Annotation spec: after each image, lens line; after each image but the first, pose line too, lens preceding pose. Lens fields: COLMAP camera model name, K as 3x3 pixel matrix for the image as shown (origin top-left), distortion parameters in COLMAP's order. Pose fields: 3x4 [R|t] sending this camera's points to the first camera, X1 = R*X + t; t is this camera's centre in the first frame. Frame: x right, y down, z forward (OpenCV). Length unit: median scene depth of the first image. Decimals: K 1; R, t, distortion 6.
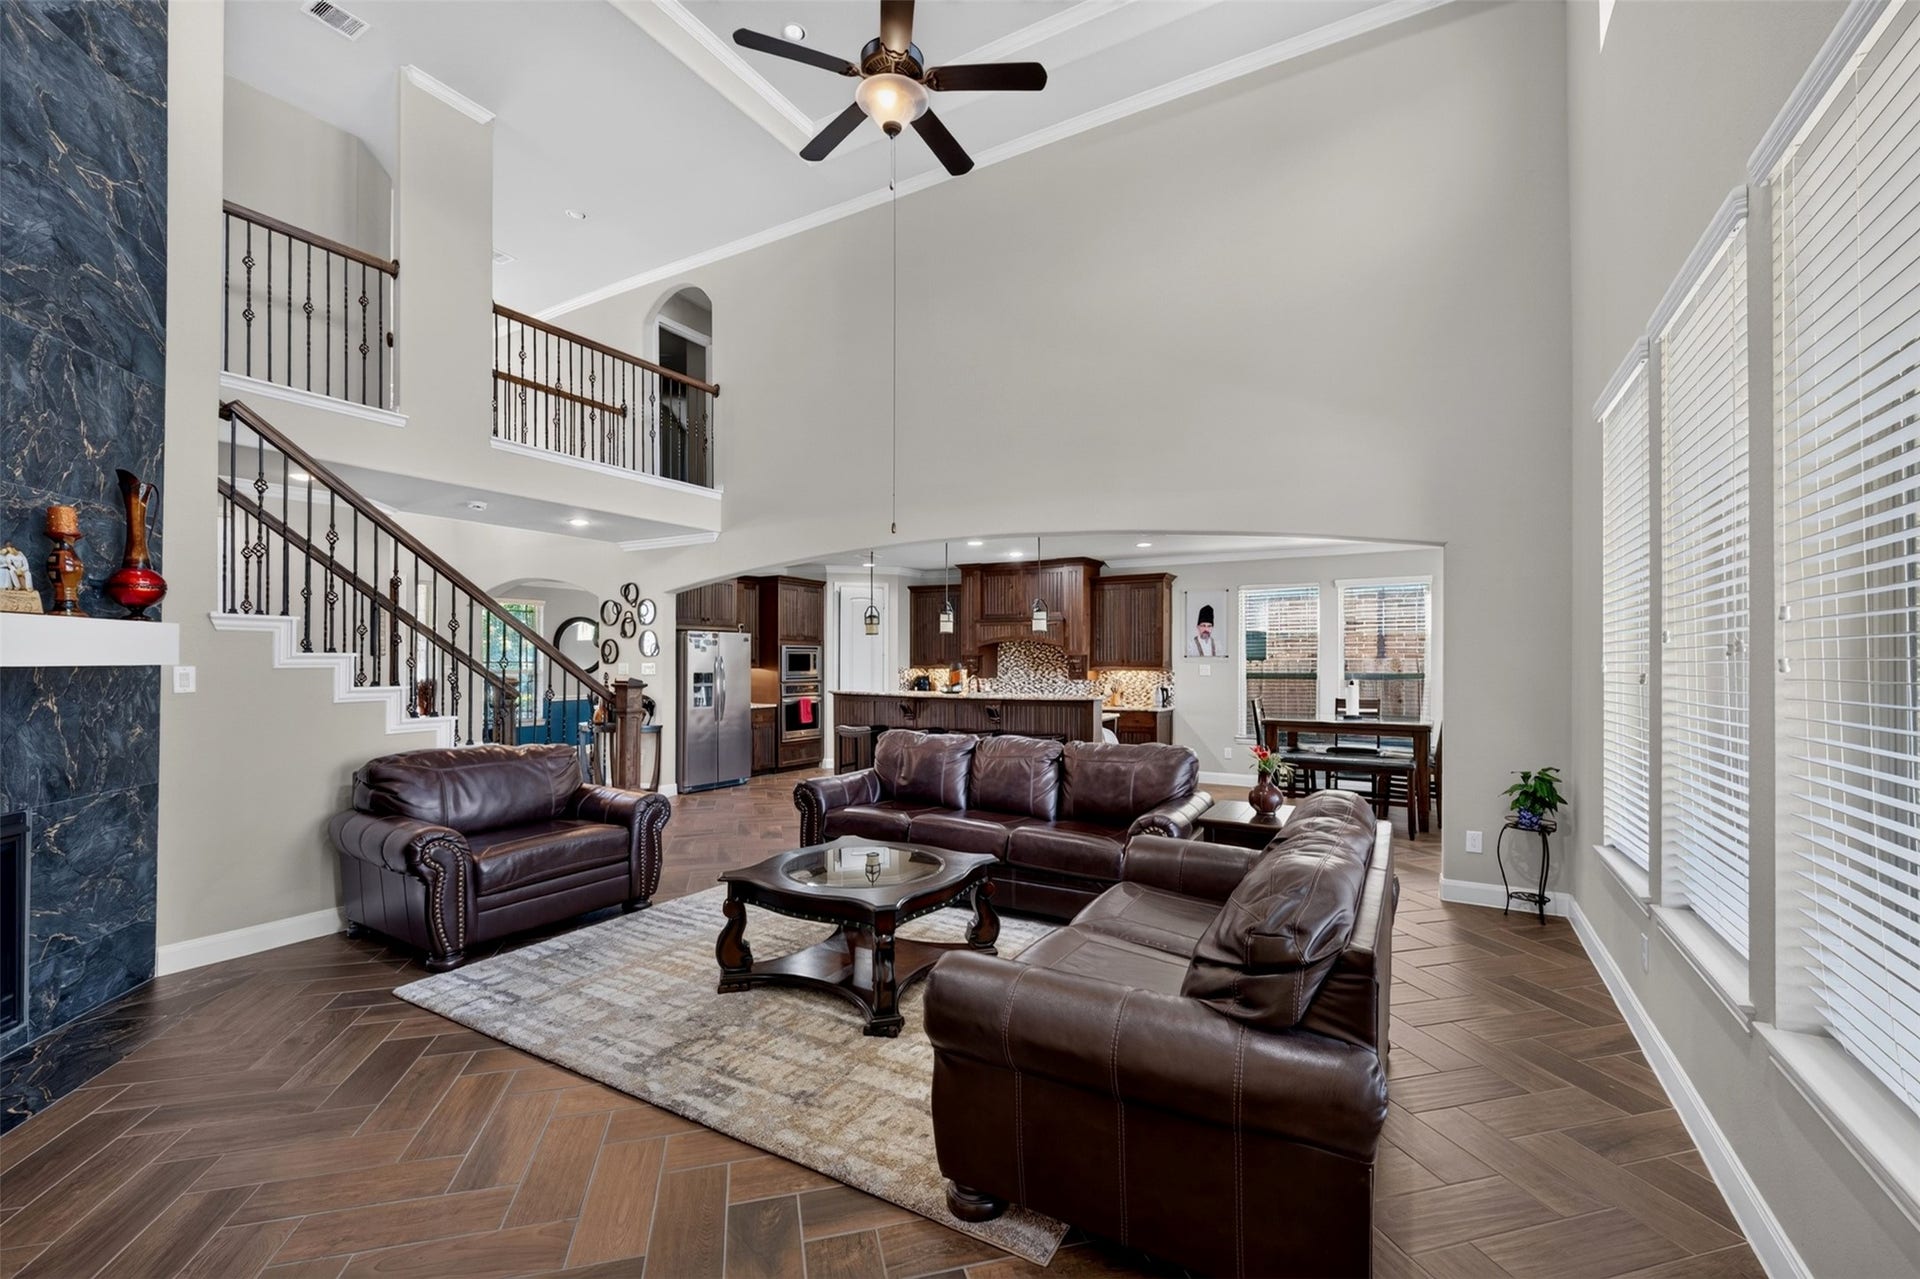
lens RADIAL K [[832.1, 0, 978.2], [0, 832.1, 649.2], [0, 0, 1]] dist [-0.006821, 0.000358]
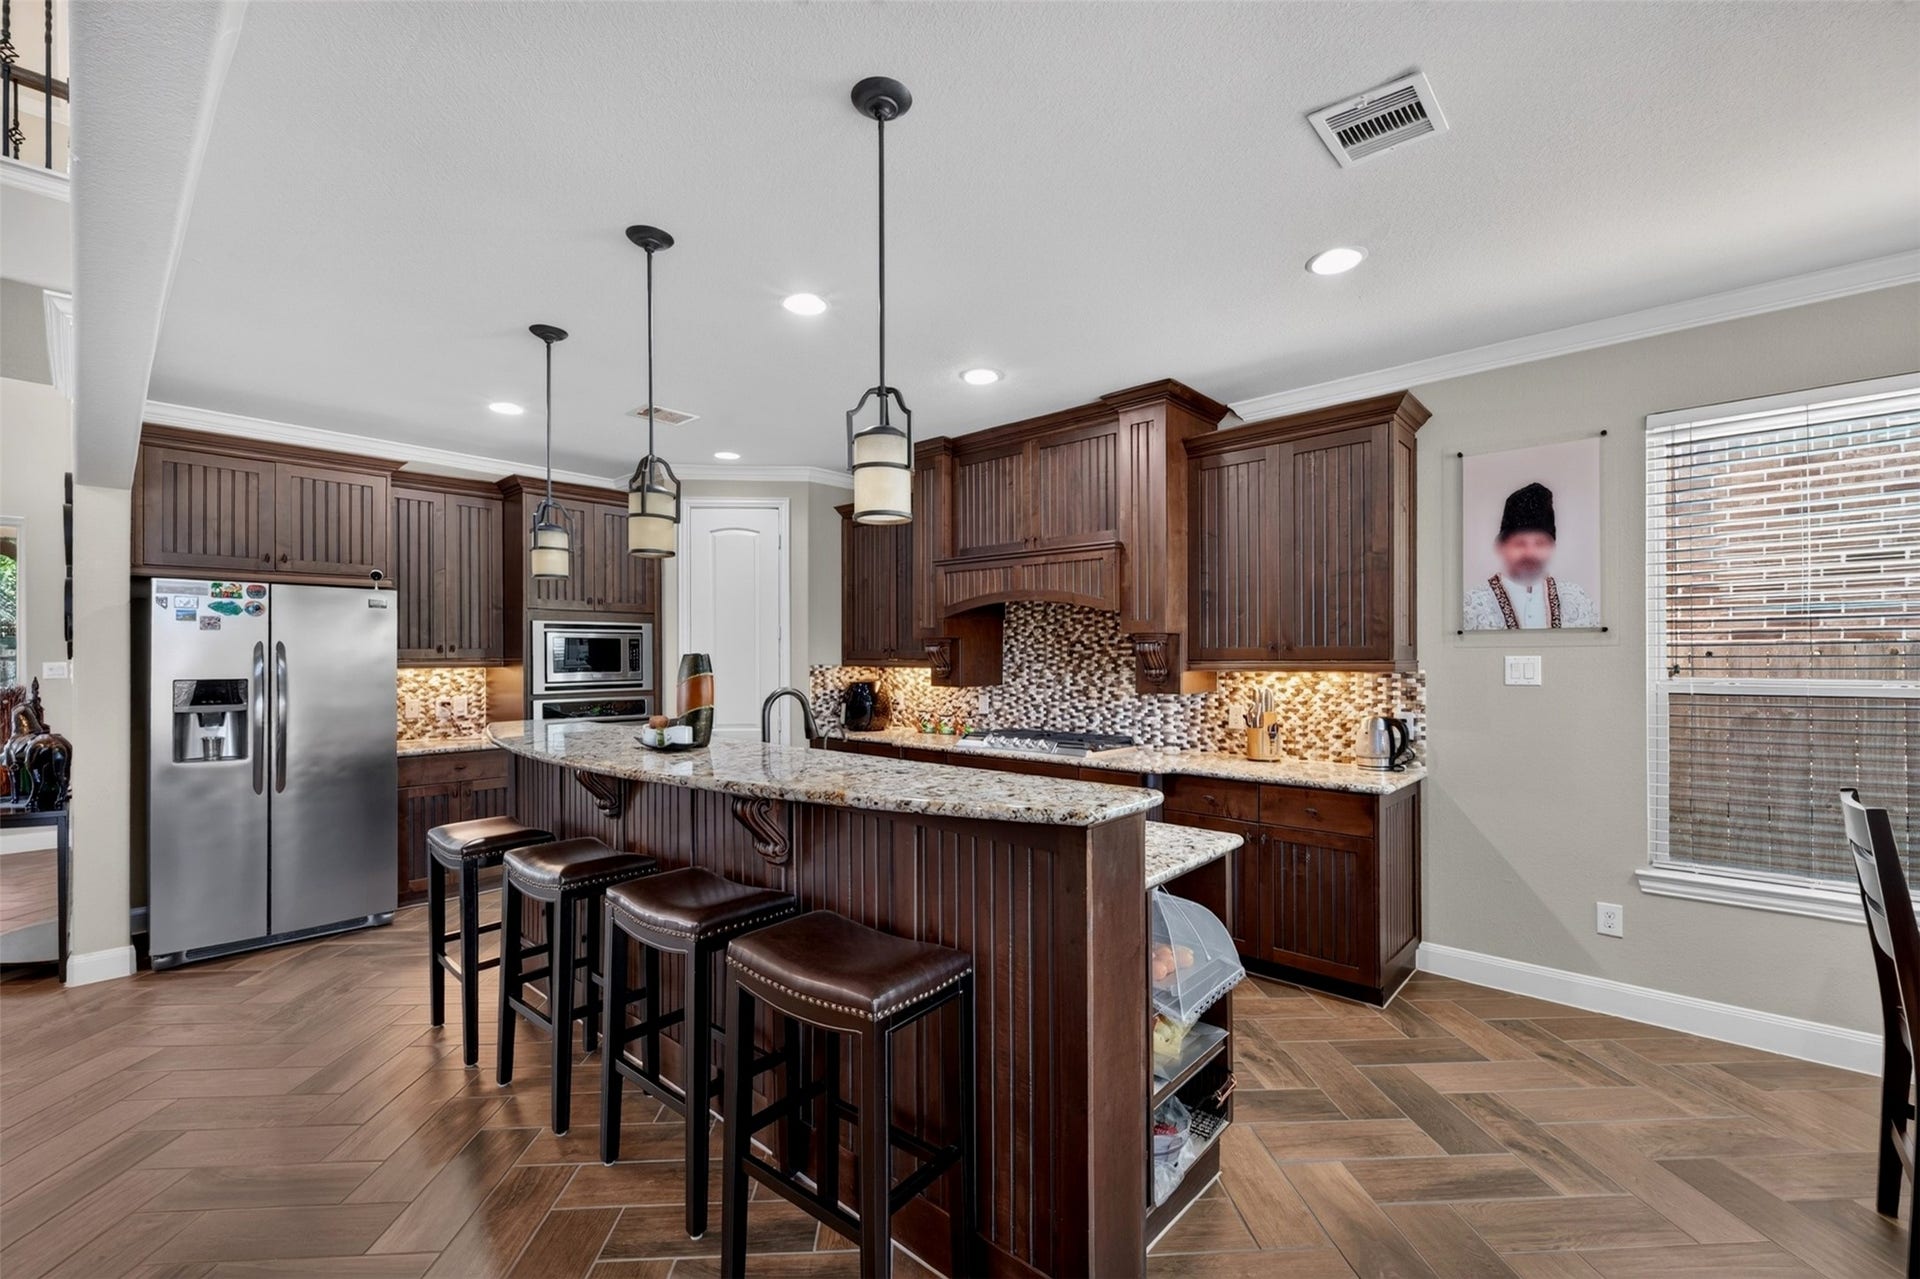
lens RADIAL K [[832.1, 0, 949.8], [0, 832.1, 646.9], [0, 0, 1]] dist [-0.006821, 0.000358]
pose [[0.974136, -0.008620, -0.225797, 0.114463], [0.009250, 0.999956, 0.001732, 0.012155], [0.225773, -0.003776, 0.974173, 0.594797]]
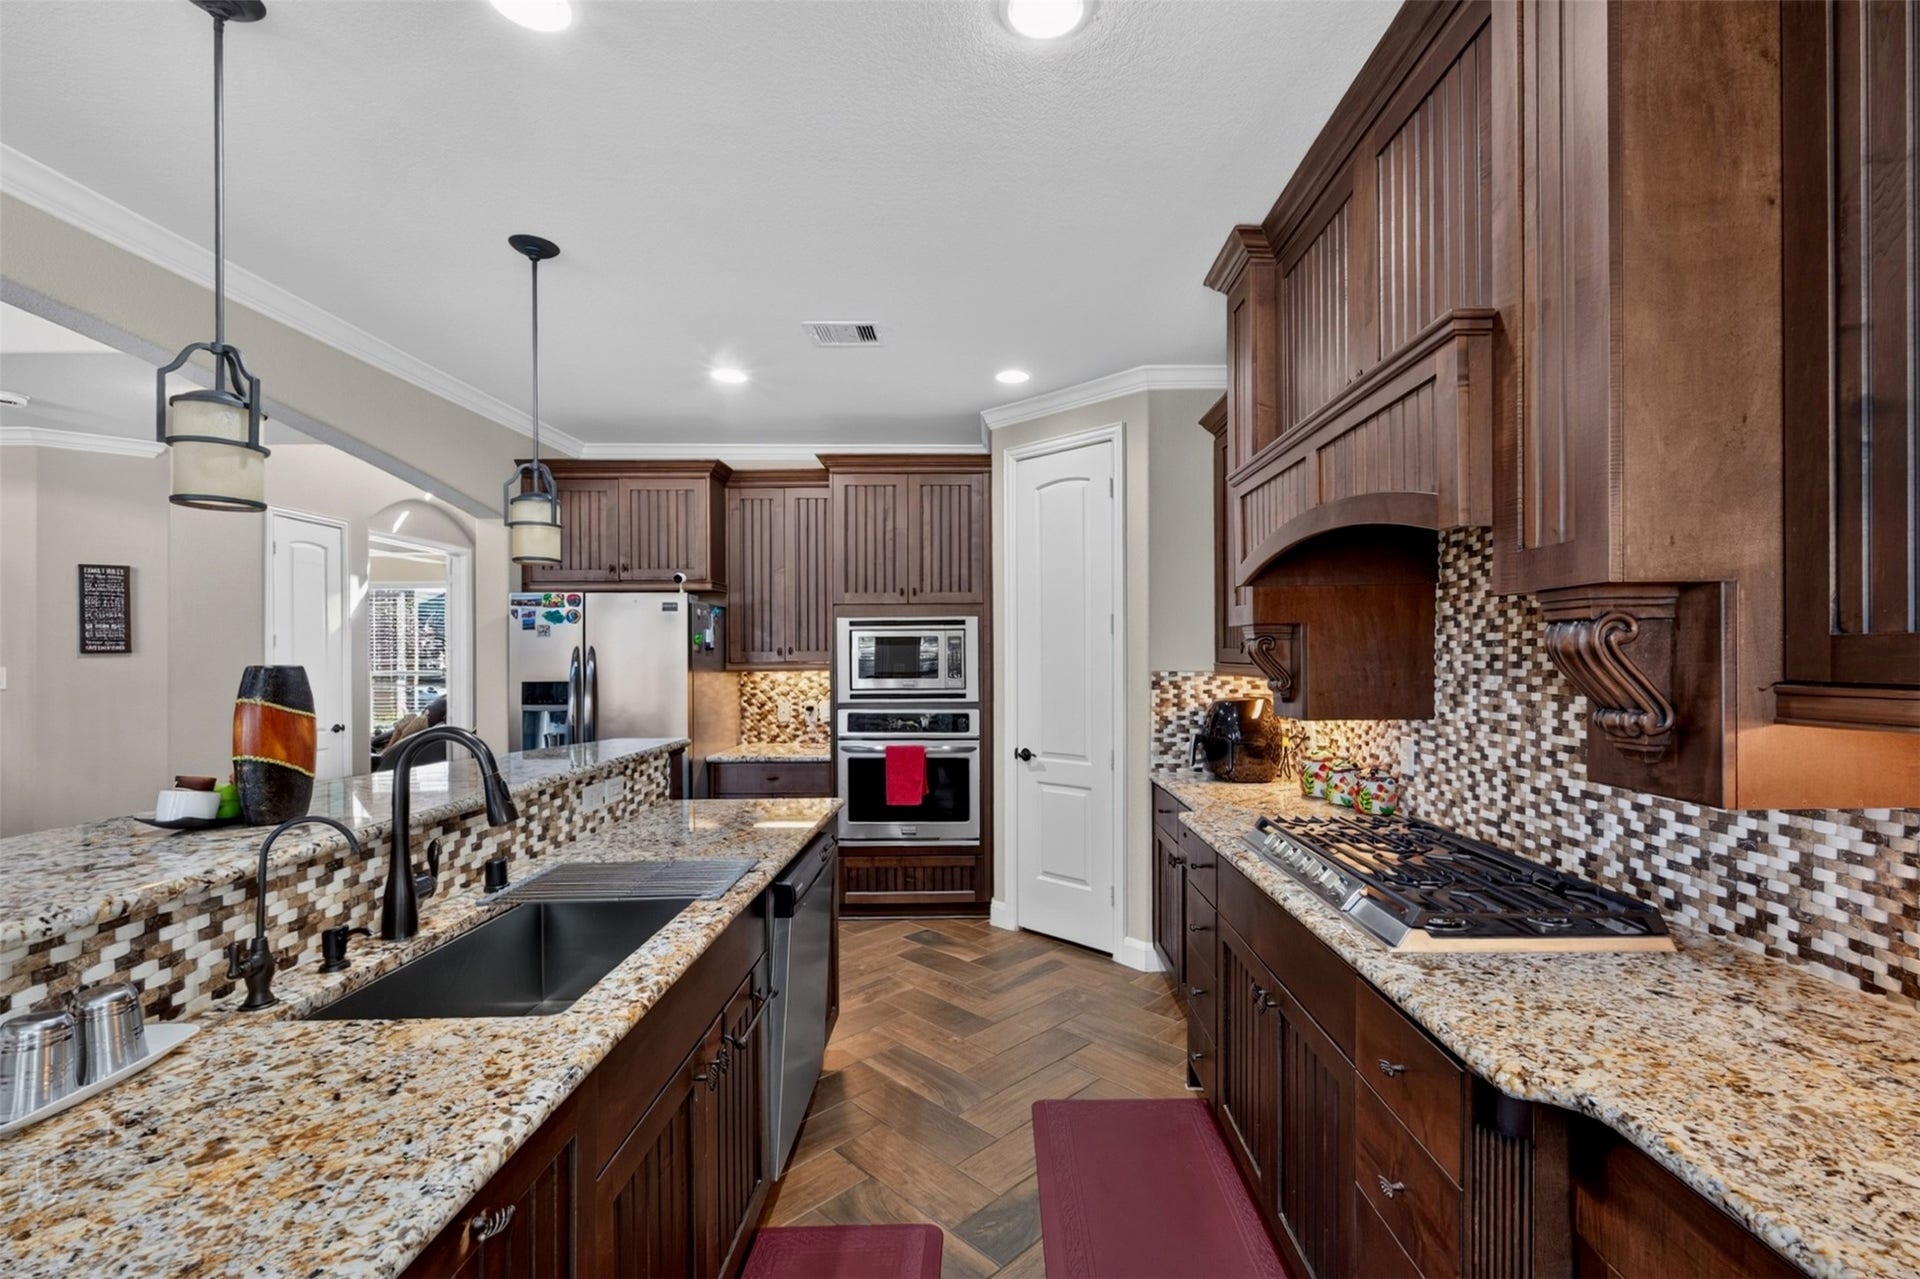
lens RADIAL K [[832.1, 0, 988.2], [0, 832.1, 653.7], [0, 0, 1]] dist [-0.006821, 0.000358]
pose [[0.500755, -0.009280, -0.865539, 0.176626], [0.021457, 0.999768, 0.001695, 0.014422], [0.865323, -0.019420, 0.500838, 0.877201]]
